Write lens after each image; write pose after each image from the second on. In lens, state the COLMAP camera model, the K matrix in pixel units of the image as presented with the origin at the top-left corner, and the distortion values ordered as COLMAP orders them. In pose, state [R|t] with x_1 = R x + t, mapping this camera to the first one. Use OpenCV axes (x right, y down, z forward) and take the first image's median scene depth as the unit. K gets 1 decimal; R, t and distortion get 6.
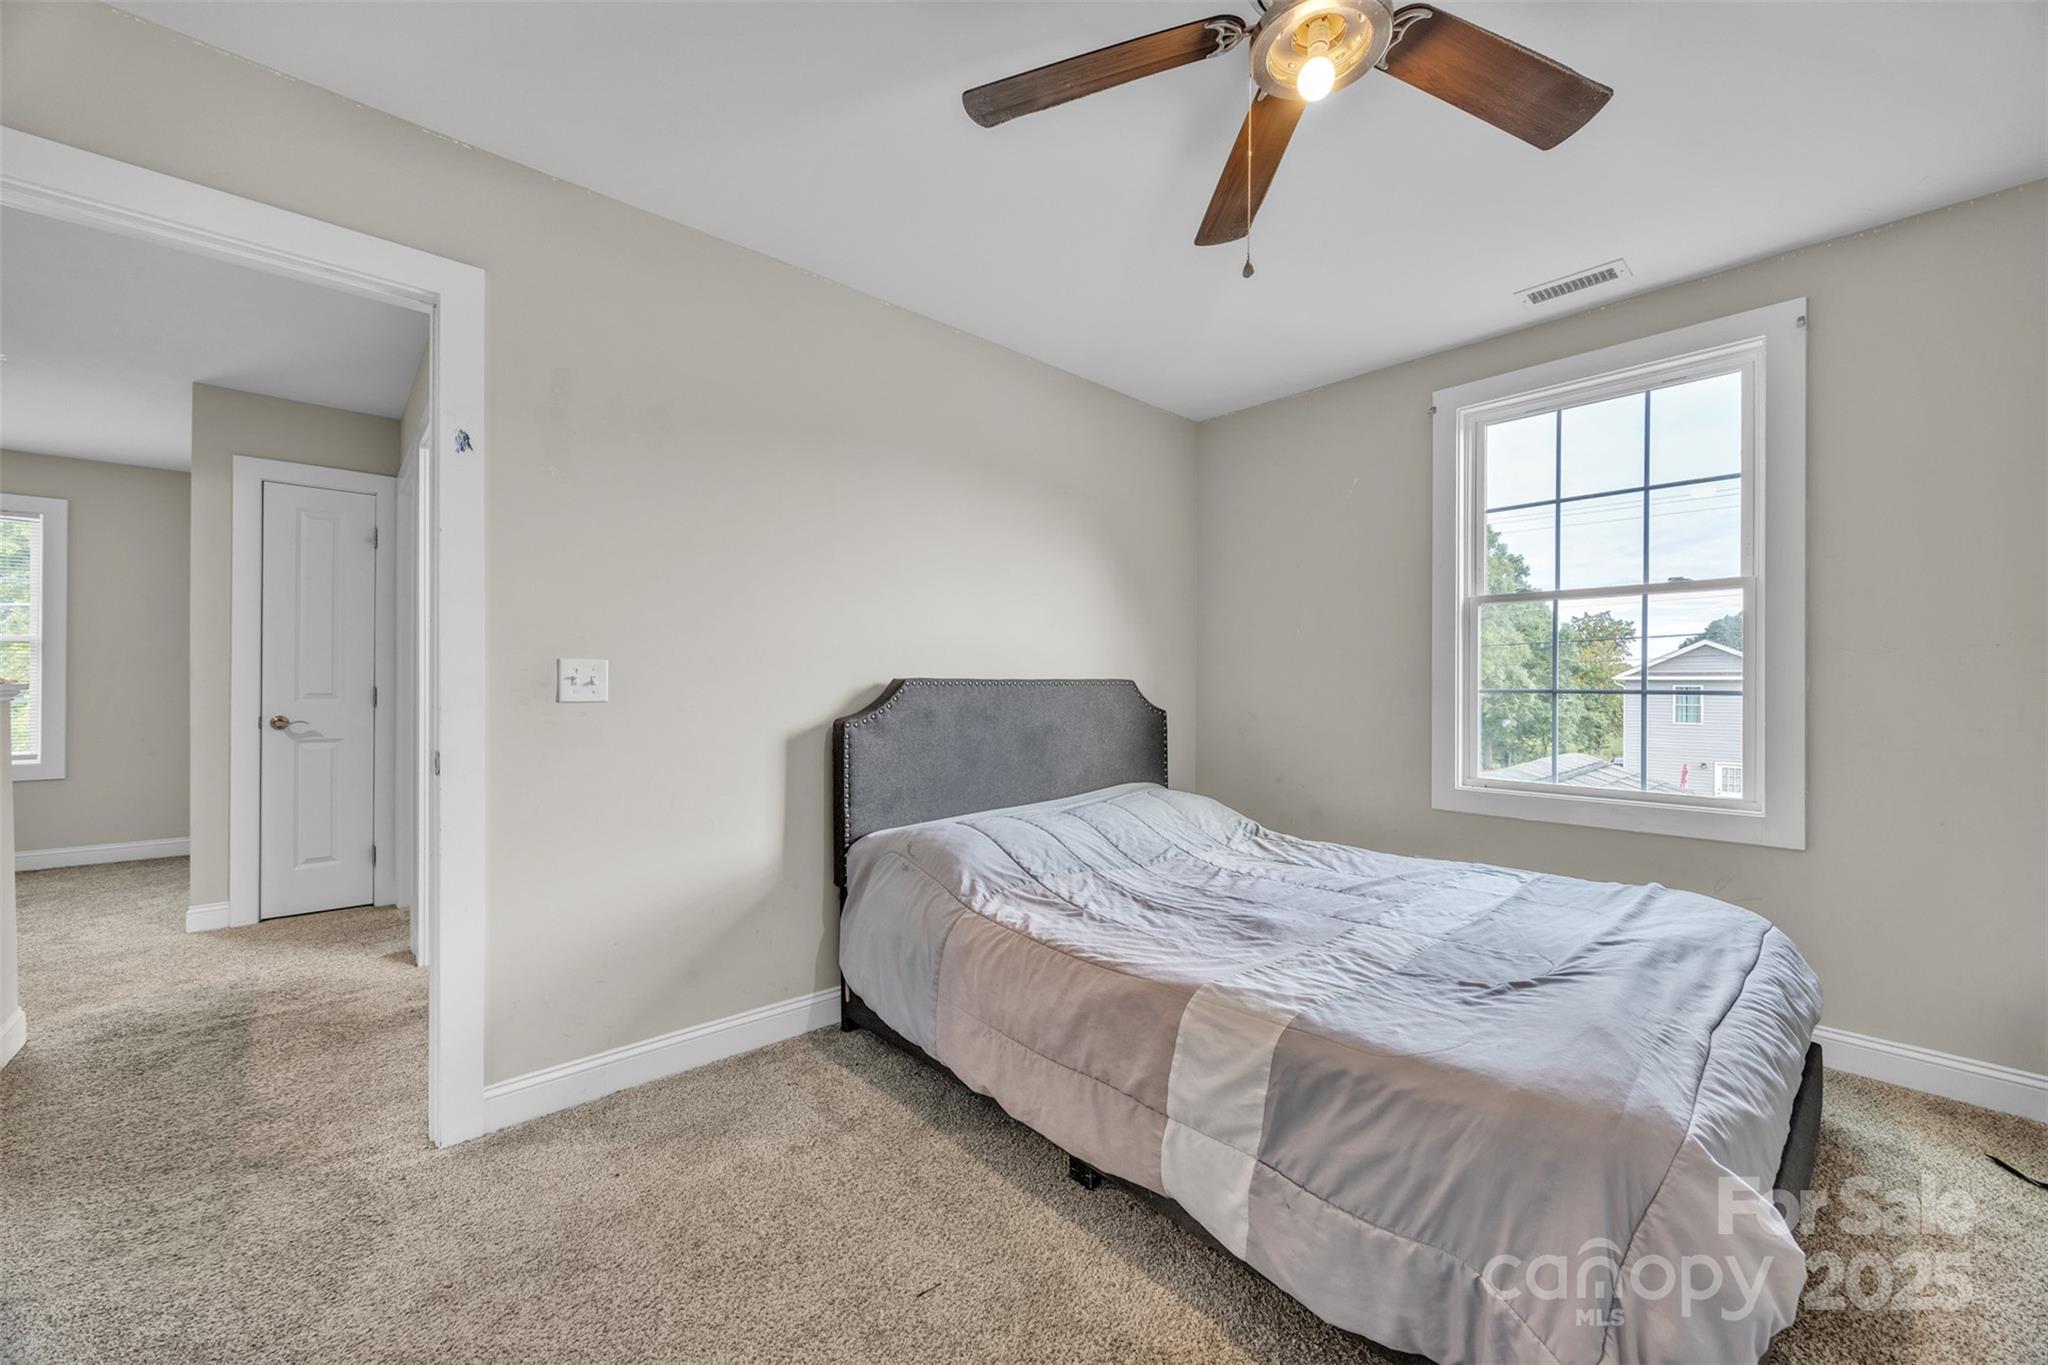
lens RADIAL K [[784.3, 0, 1020.3], [0, 784.3, 687.0], [0, 0, 1]] dist [-0.004975, 0.000635]
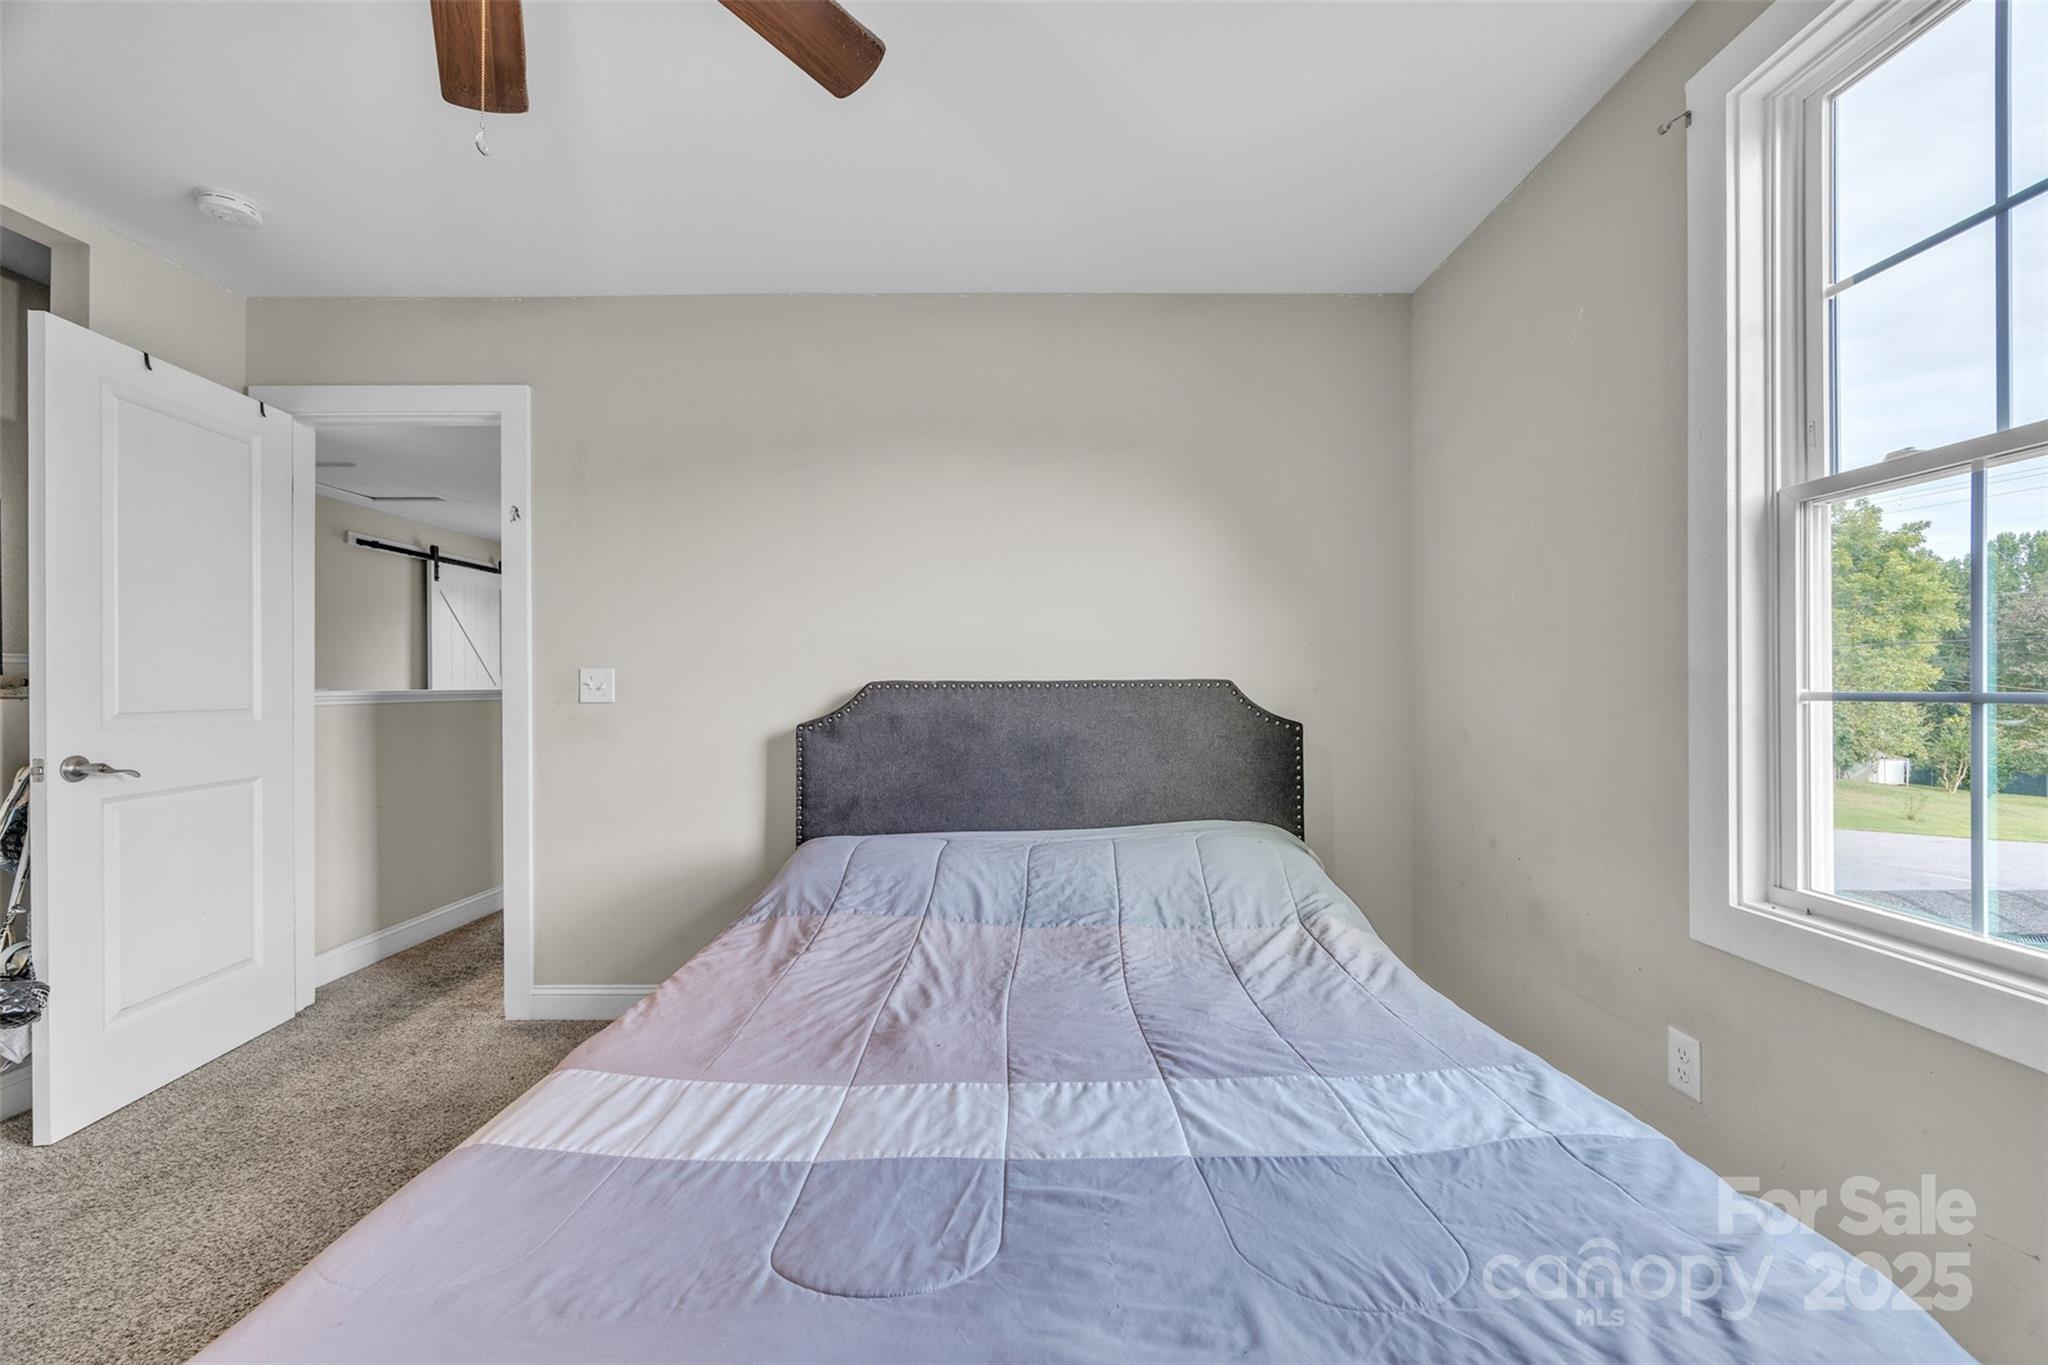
lens RADIAL K [[784.3, 0, 1032.4], [0, 784.3, 690.5], [0, 0, 1]] dist [-0.004975, 0.000635]
pose [[0.738976, -0.002893, -0.673726, 0.562705], [0.001769, 0.999996, -0.002353, 0.002379], [0.673730, 0.000548, 0.738978, 0.372985]]
